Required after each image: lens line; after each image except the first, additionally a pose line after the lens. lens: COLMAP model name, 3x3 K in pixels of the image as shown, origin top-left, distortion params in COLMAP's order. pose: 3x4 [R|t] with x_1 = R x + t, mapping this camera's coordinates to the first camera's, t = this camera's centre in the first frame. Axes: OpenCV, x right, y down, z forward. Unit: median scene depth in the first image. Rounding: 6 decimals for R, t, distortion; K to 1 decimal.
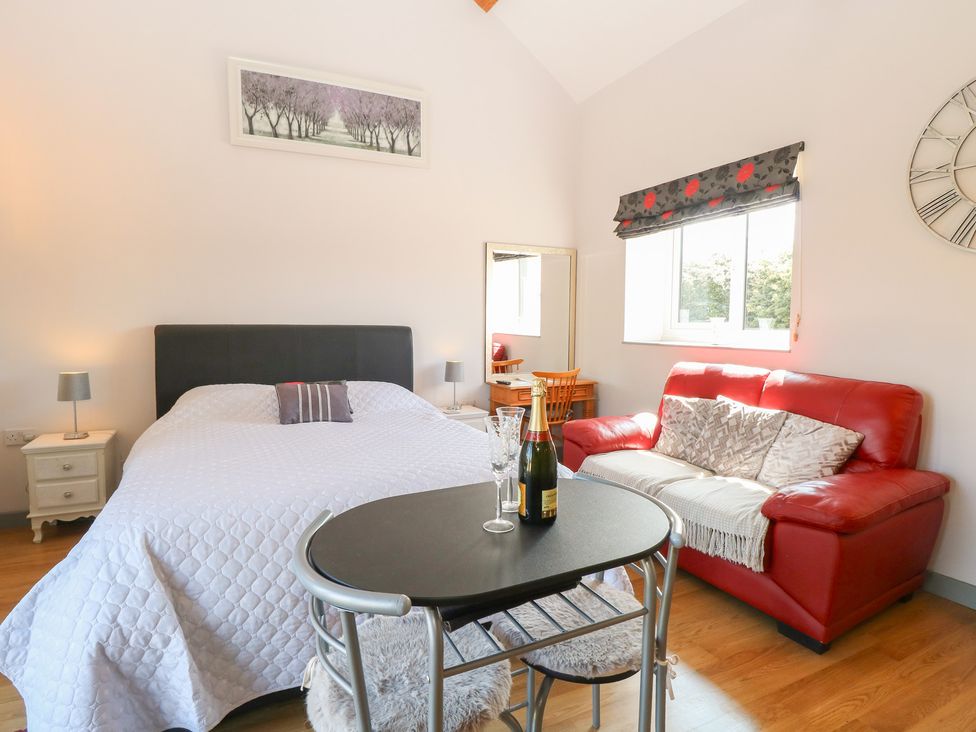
lens RADIAL K [[524.7, 0, 486.4], [0, 524.7, 357.2], [0, 0, 1]] dist [0.002352, -0.015693]
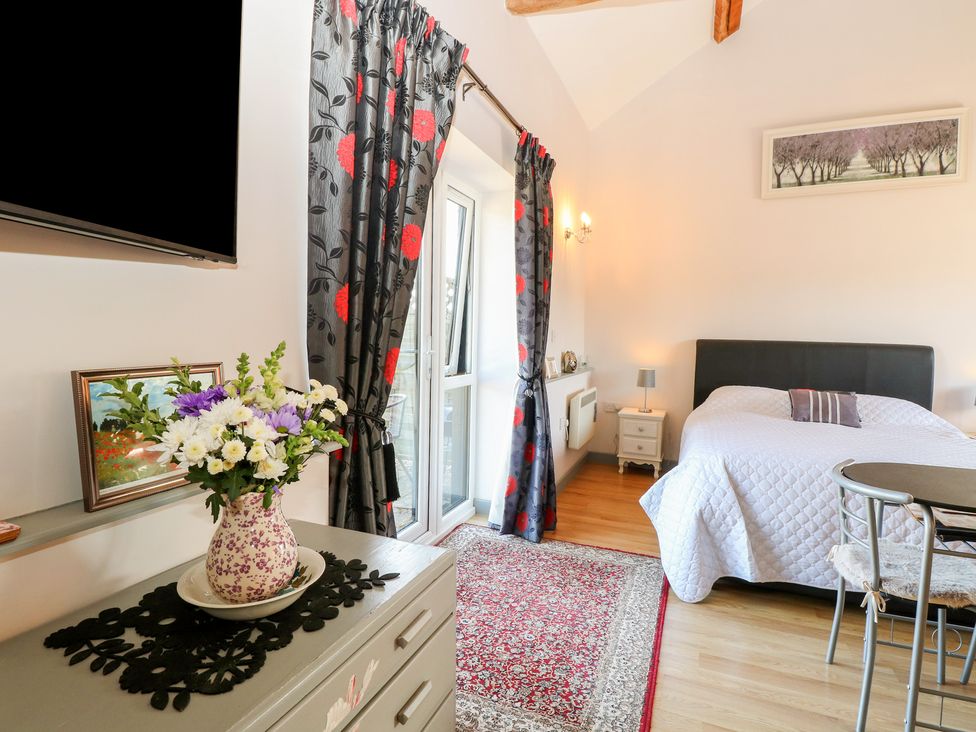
lens RADIAL K [[524.7, 0, 486.4], [0, 524.7, 357.2], [0, 0, 1]] dist [0.002352, -0.015693]
pose [[0.653583, 0.045859, -0.755464, 0.058000], [-0.067877, 0.997692, 0.001840, 0.021350], [0.753805, 0.050076, 0.655187, -0.331011]]
